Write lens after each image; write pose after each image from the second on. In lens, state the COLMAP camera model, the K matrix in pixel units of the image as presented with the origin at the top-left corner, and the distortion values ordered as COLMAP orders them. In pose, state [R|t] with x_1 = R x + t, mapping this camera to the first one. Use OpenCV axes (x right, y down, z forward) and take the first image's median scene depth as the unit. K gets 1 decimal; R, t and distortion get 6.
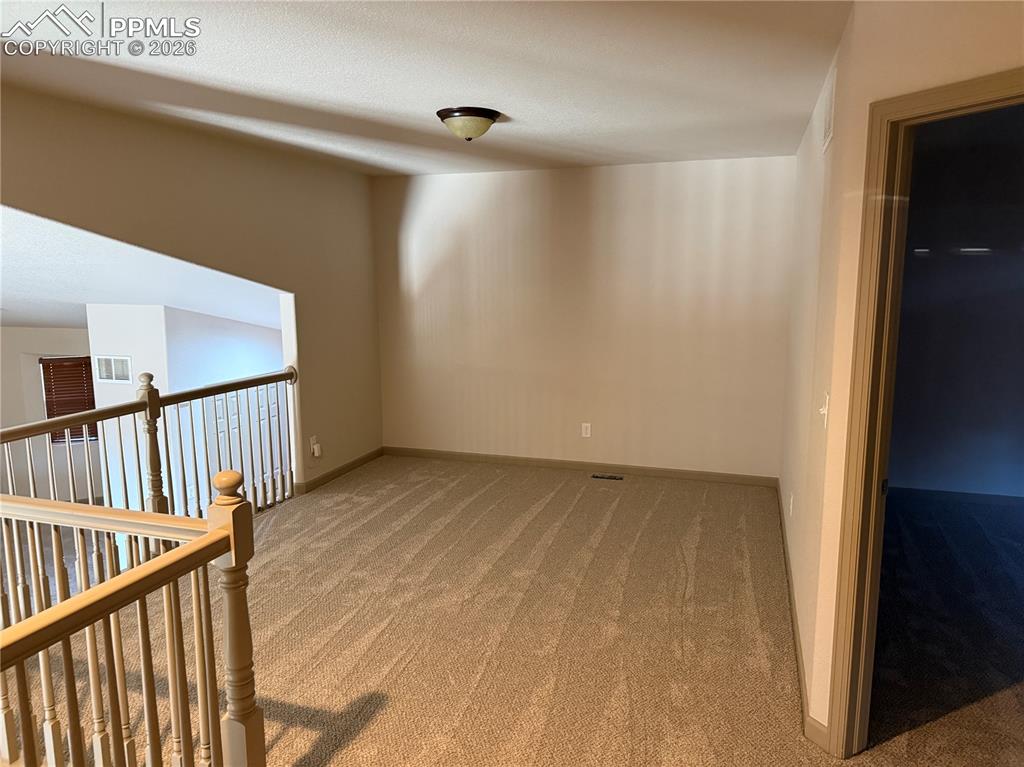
lens RADIAL K [[716.3, 0, 513.9], [0, 716.3, 382.7], [0, 0, 1]] dist [0.006993, 0.000727]
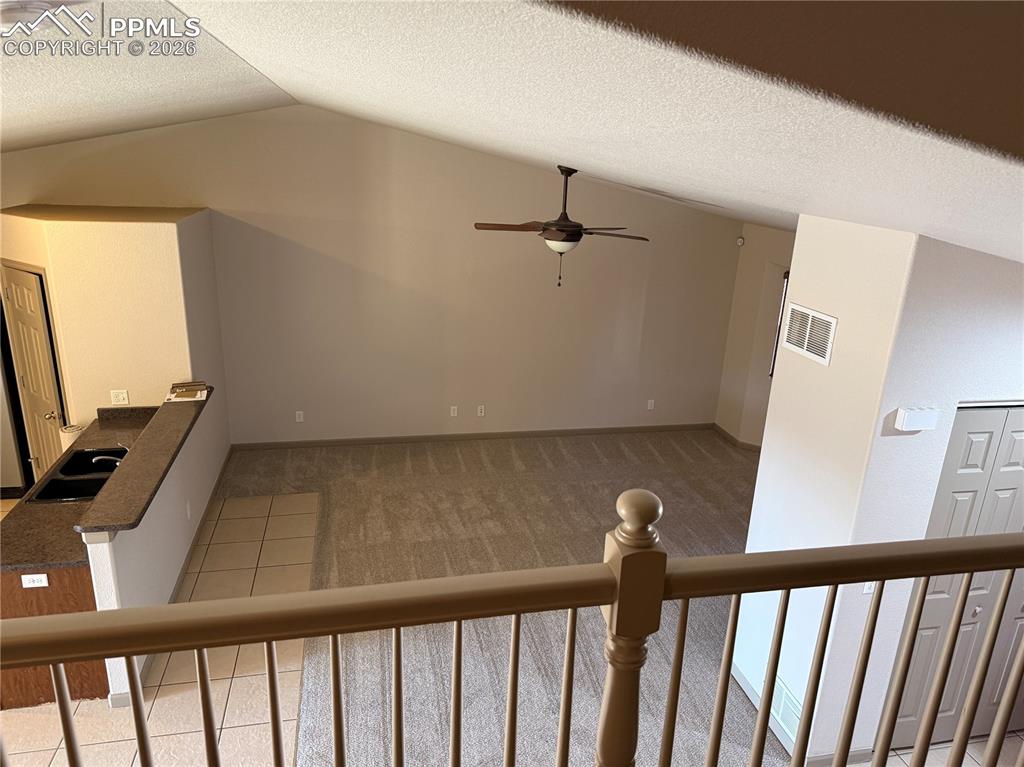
lens RADIAL K [[716.3, 0, 511.7], [0, 716.3, 385.4], [0, 0, 1]] dist [0.006993, 0.000727]
pose [[0.496002, 0.293375, -0.817260, -0.191959], [-0.177721, 0.955570, 0.235164, -0.071808], [0.849940, 0.028603, 0.526103, 0.495775]]
